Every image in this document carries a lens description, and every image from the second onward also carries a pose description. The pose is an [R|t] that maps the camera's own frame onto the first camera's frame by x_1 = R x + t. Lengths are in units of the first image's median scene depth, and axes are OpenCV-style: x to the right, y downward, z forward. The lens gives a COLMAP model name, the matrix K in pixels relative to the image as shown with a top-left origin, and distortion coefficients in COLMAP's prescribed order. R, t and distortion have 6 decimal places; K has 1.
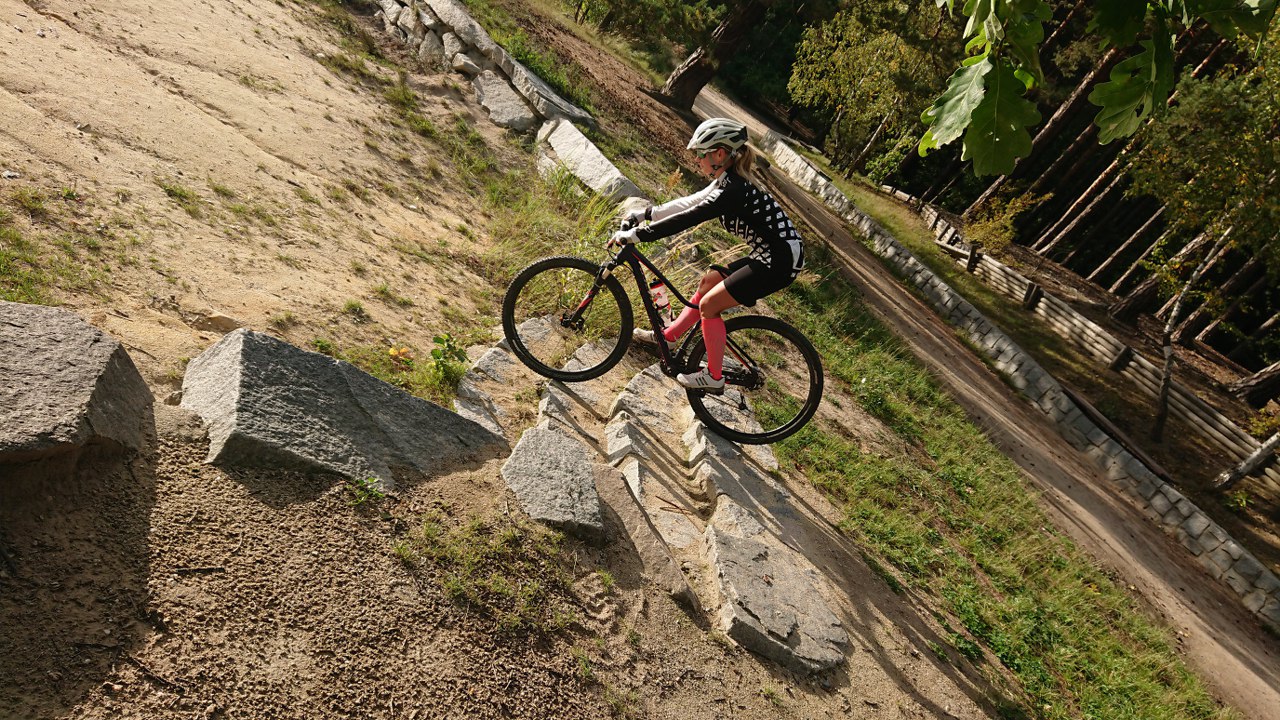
lens RADIAL K [[927.0, 0, 640.0], [0, 927.0, 360.0], [0, 0, 1]] dist [0.242651, -0.383403]
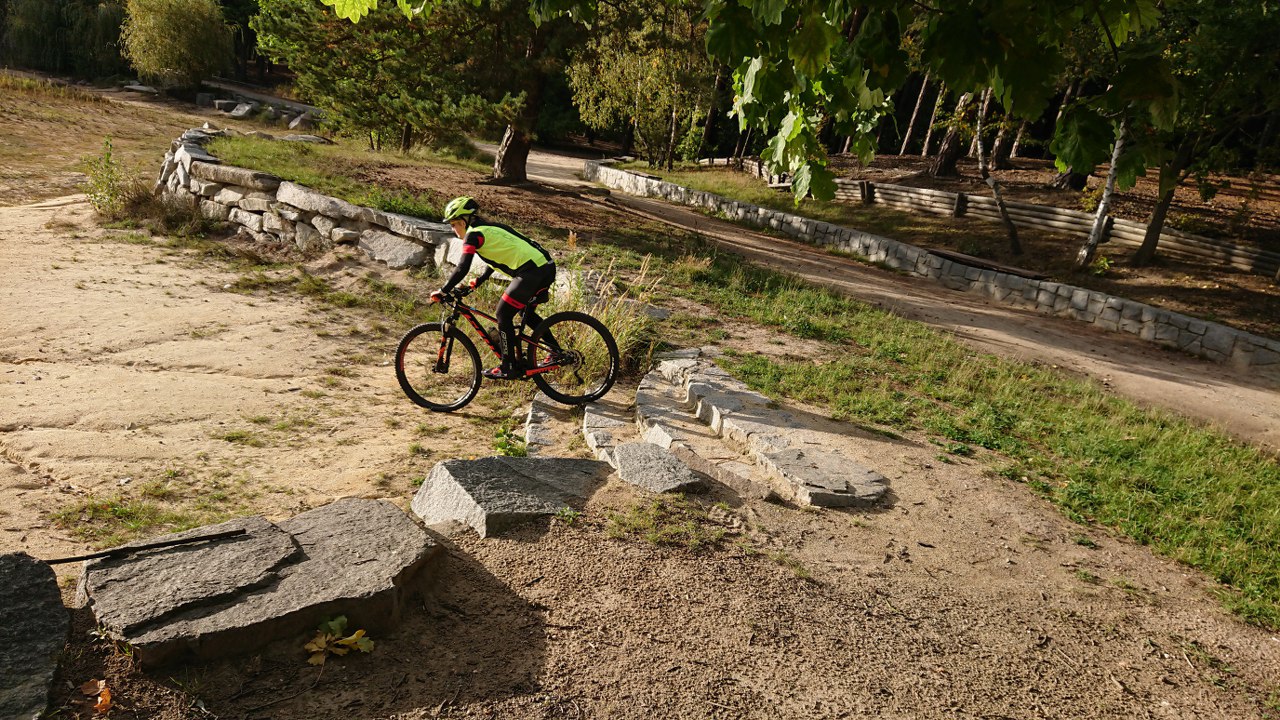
lens RADIAL K [[948.6, 0, 640.0], [0, 948.6, 360.0], [0, 0, 1]] dist [0.367402, -0.750370]
pose [[0.878650, -0.464021, 0.112507, -0.078823], [0.468199, 0.883535, -0.012477, -0.002960], [-0.093614, 0.063638, 0.993573, -0.177522]]
